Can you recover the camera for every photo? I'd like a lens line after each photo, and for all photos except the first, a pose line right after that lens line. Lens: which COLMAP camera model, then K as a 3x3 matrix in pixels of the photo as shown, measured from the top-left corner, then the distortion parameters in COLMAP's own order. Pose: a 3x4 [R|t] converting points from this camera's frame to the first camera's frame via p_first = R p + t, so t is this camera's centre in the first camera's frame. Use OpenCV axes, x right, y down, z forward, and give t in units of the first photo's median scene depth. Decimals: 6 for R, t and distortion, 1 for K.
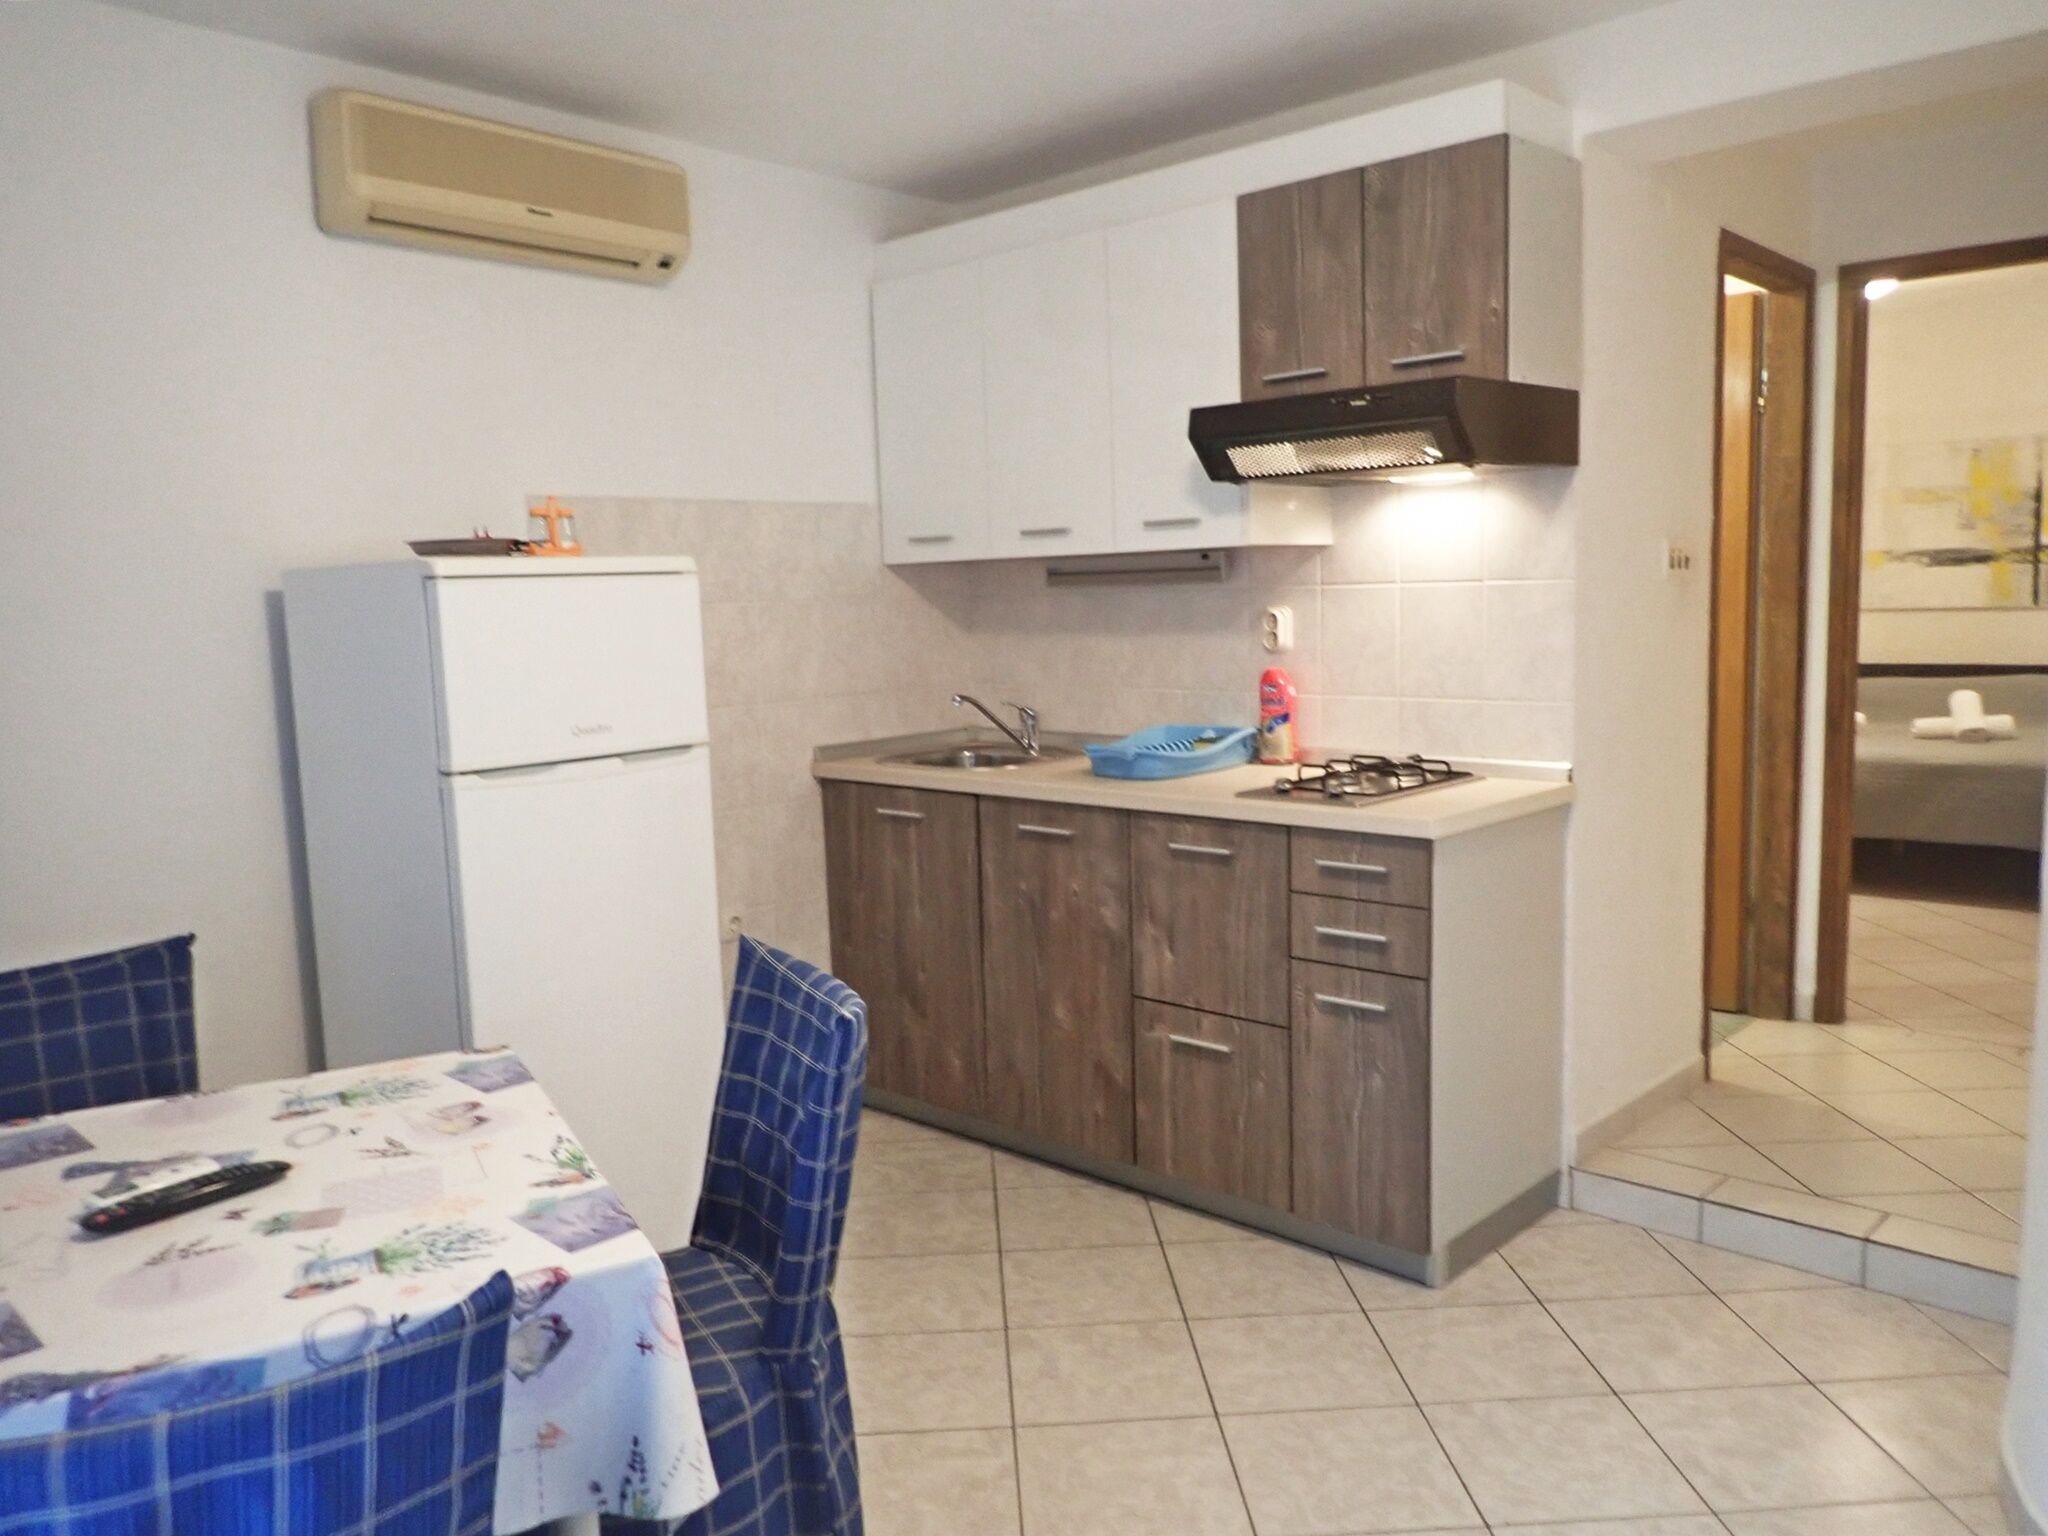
lens RADIAL K [[1533.0, 0, 1022.5], [0, 1533.0, 763.2], [0, 0, 1]] dist [-0.007127, 0.001938]
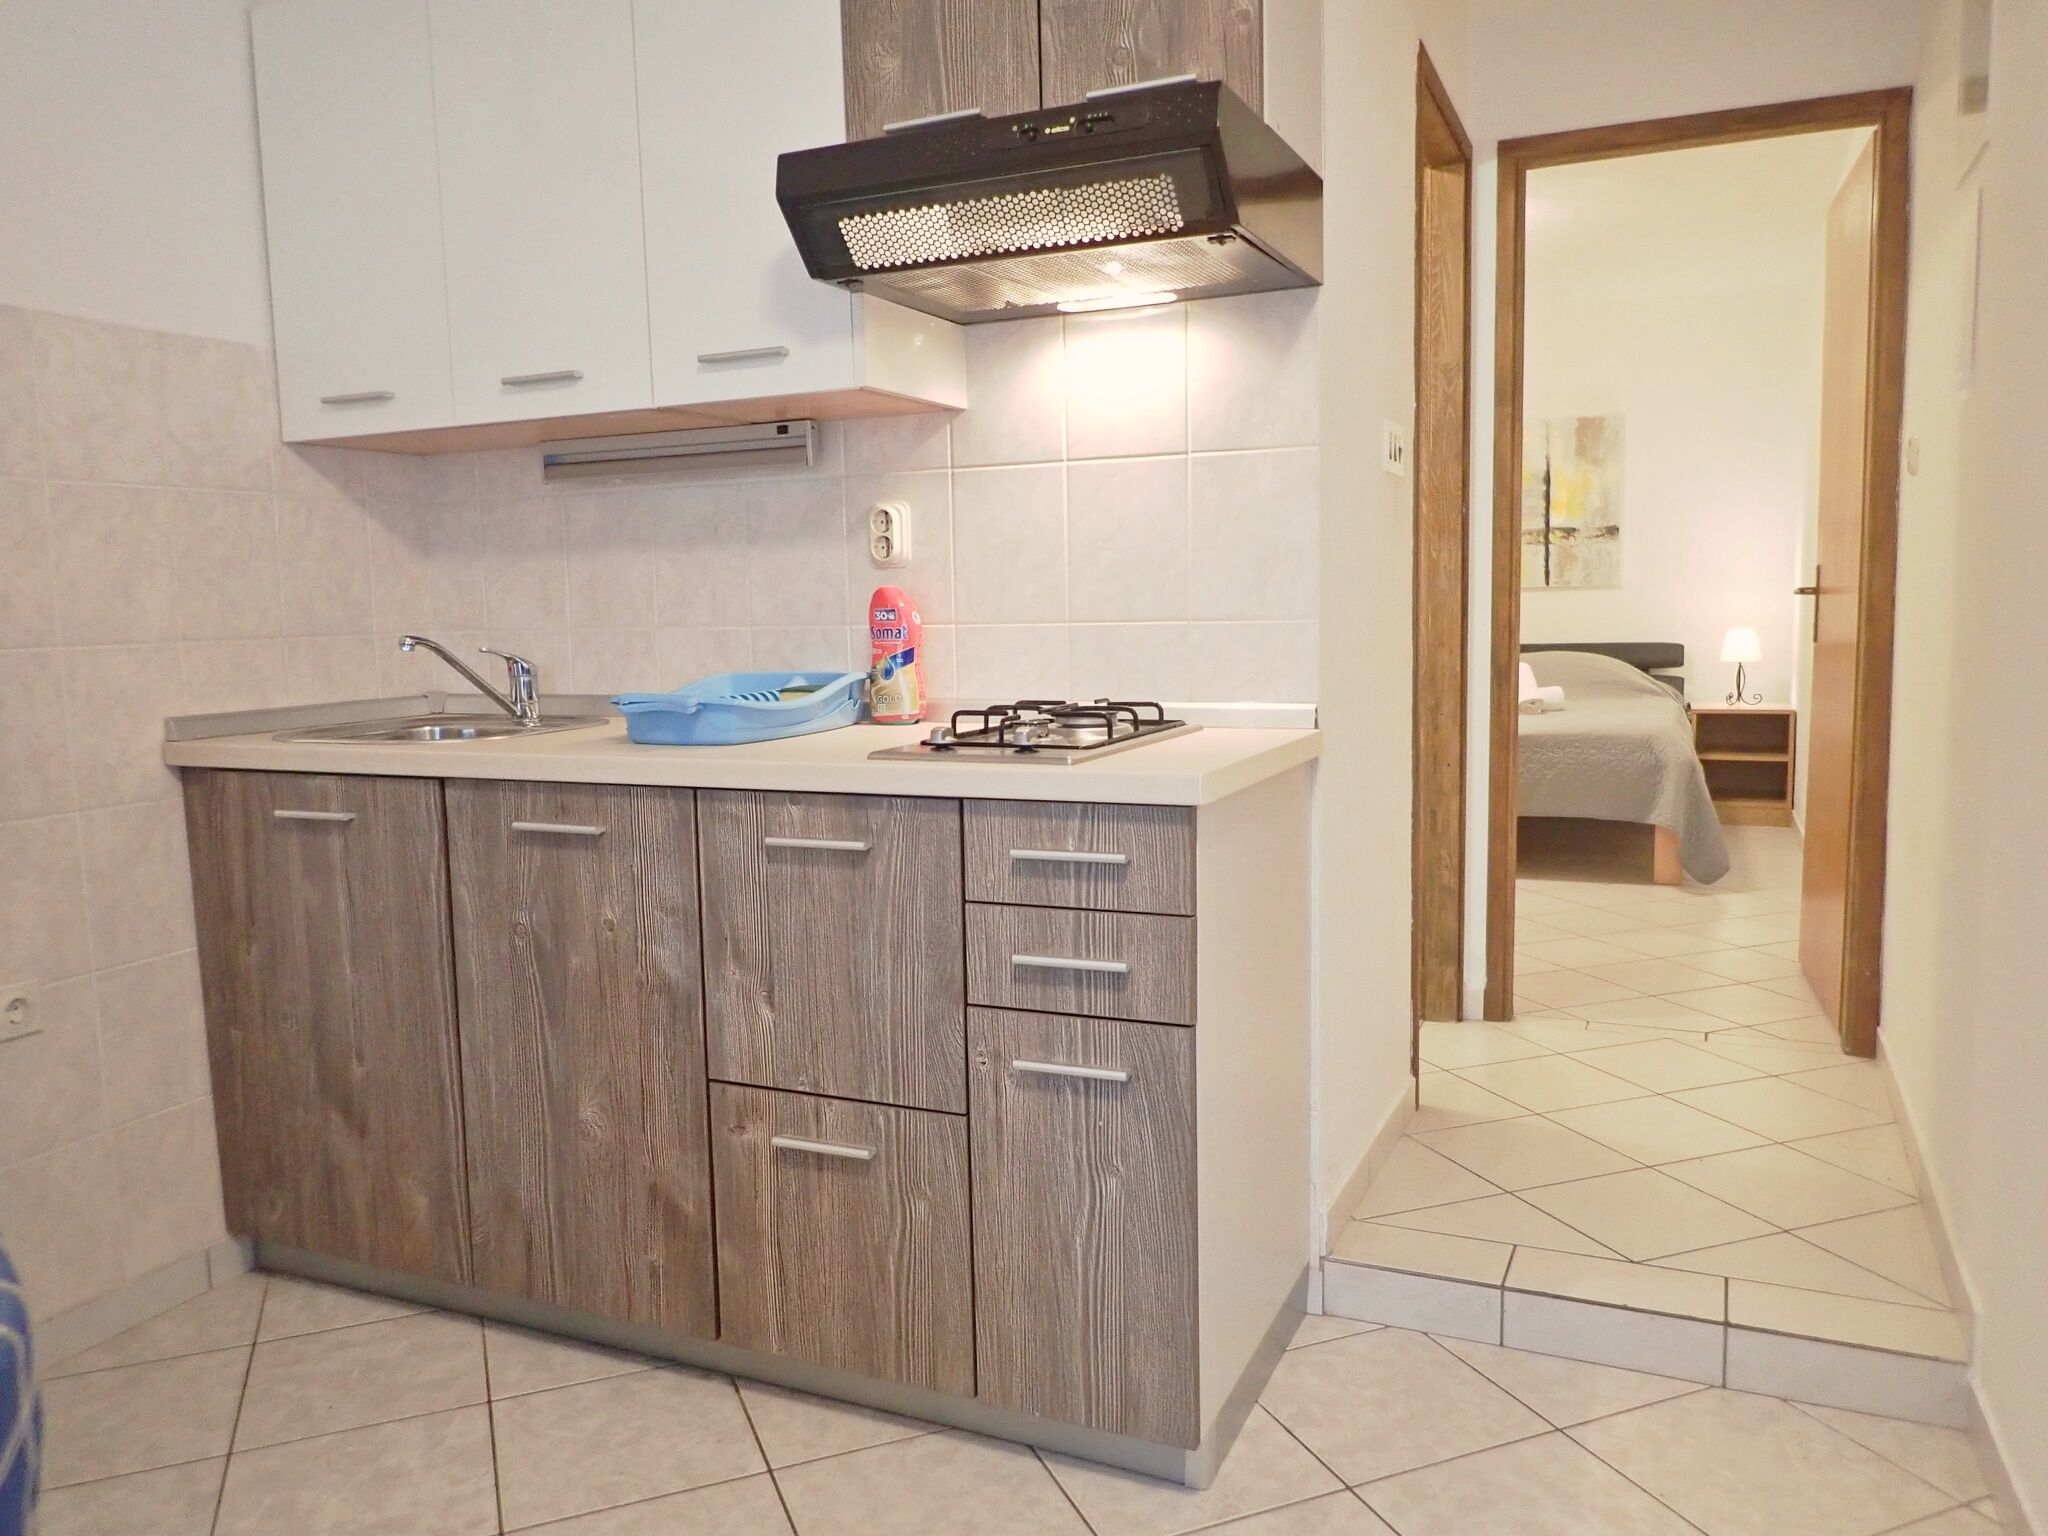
lens RADIAL K [[1533.0, 0, 1022.5], [0, 1533.0, 763.2], [0, 0, 1]] dist [-0.007127, 0.001938]
pose [[0.946968, -0.027773, 0.320126, -0.004958], [0.031735, 0.999471, -0.007166, 0.027886], [-0.319758, 0.016945, 0.947348, 0.343564]]
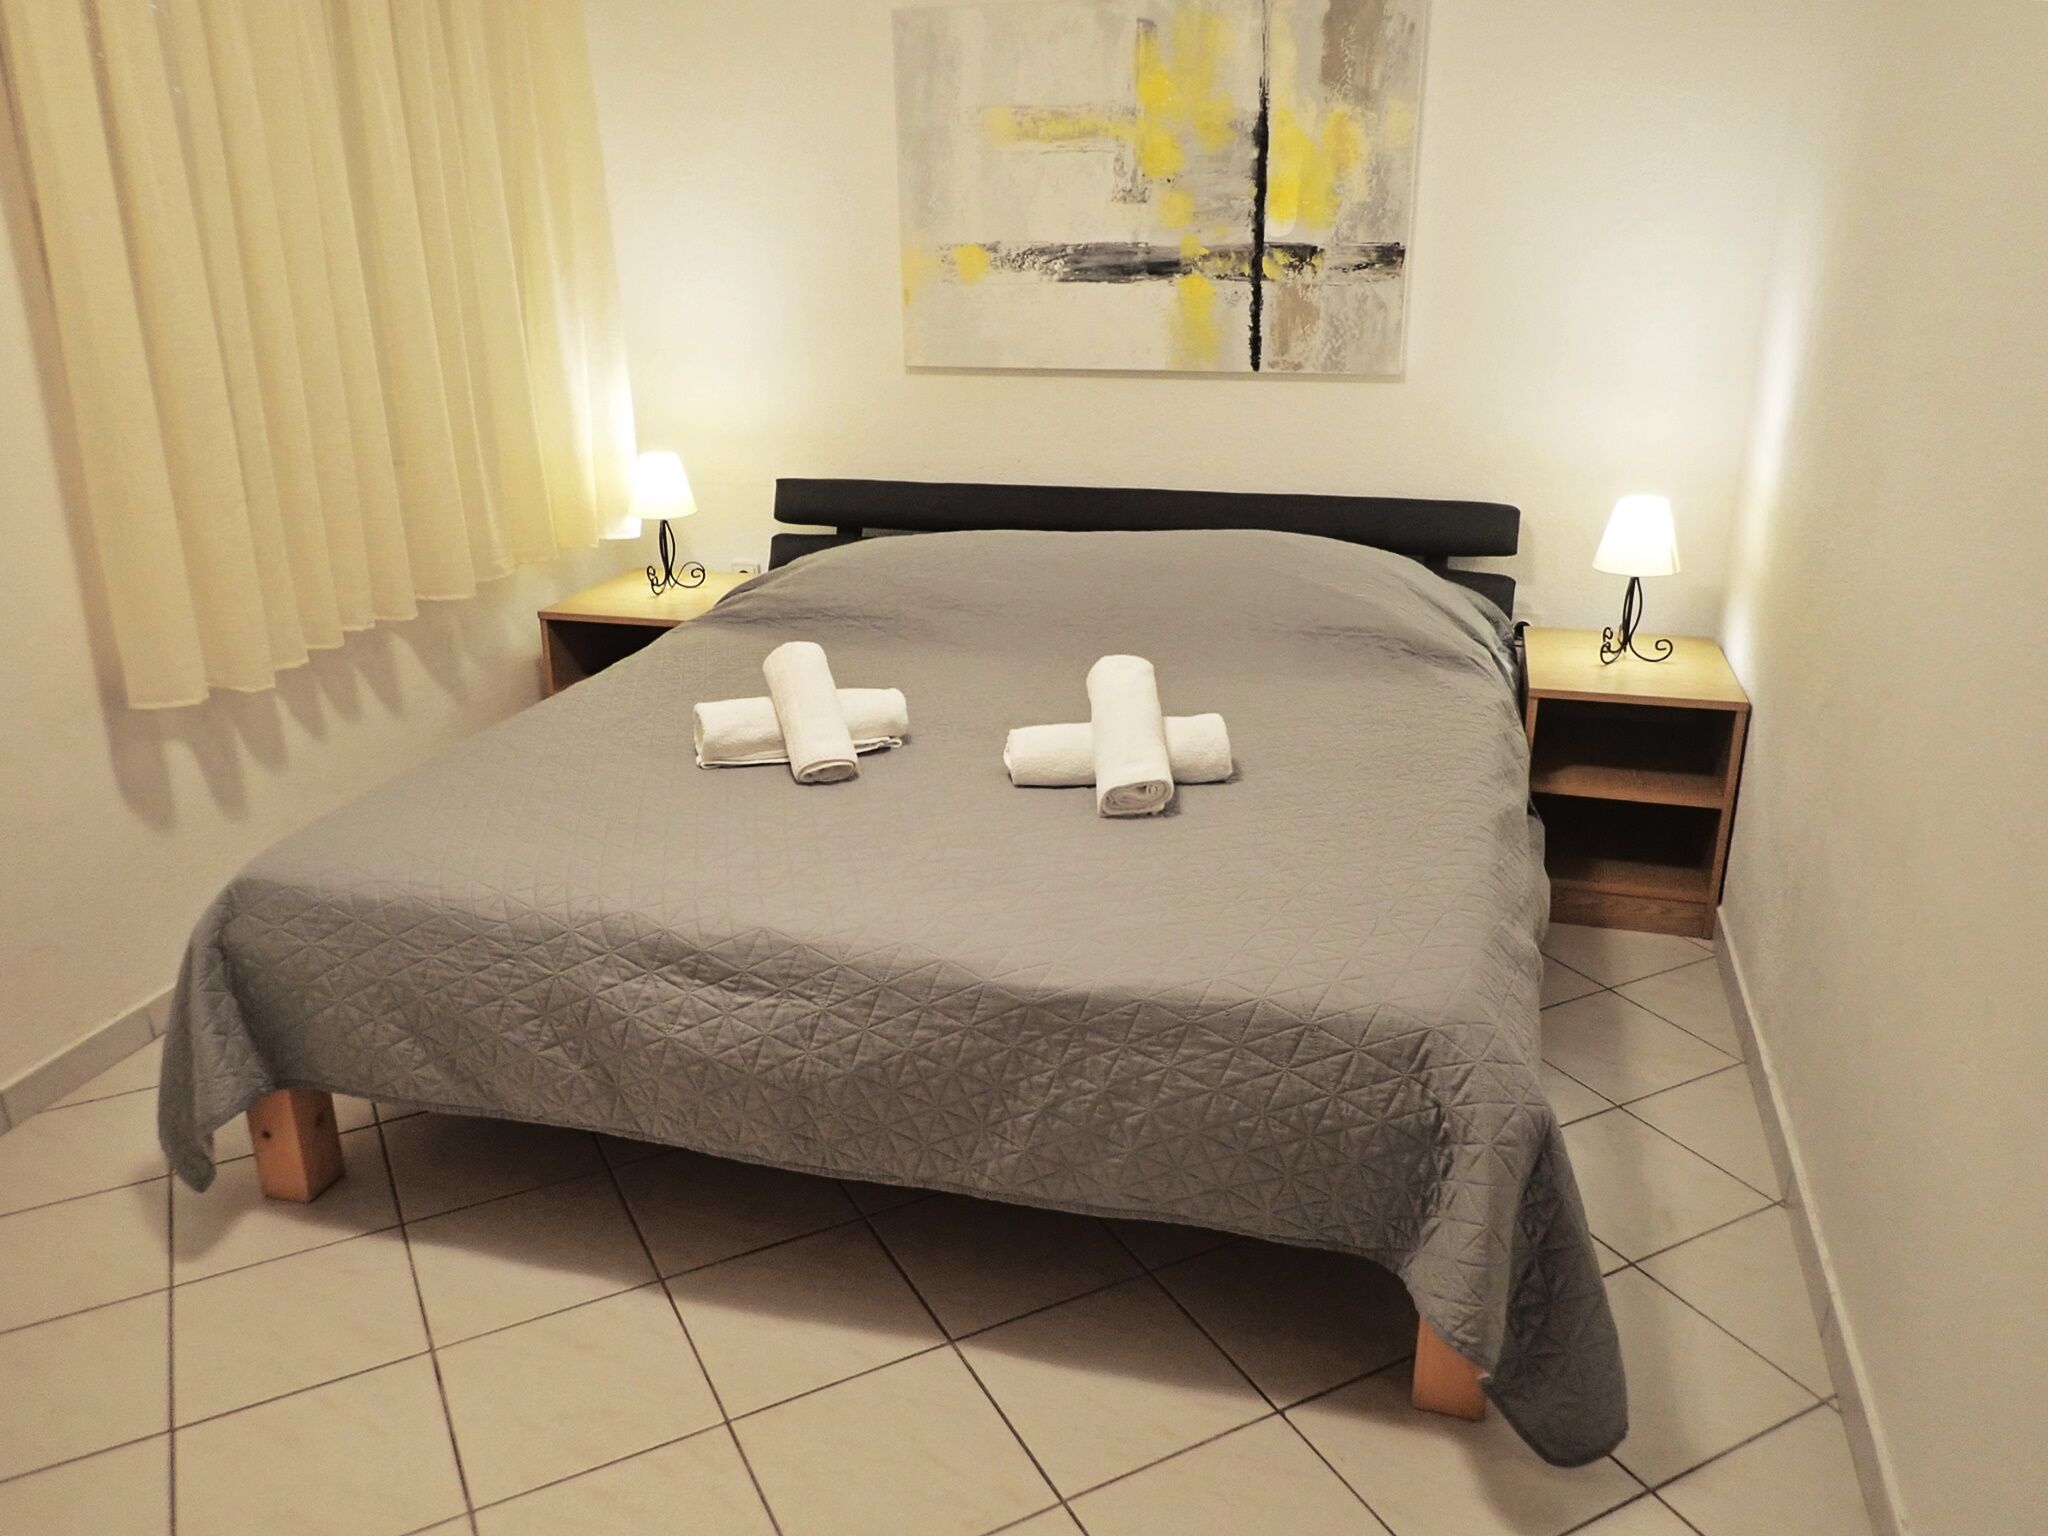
lens RADIAL K [[1533.0, 0, 1022.5], [0, 1533.0, 763.2], [0, 0, 1]] dist [-0.007127, 0.001938]
pose [[0.901146, -0.131505, 0.413088, 0.901703], [0.034058, 0.971411, 0.234948, -0.237647], [-0.432175, -0.197653, 0.879862, 1.380641]]
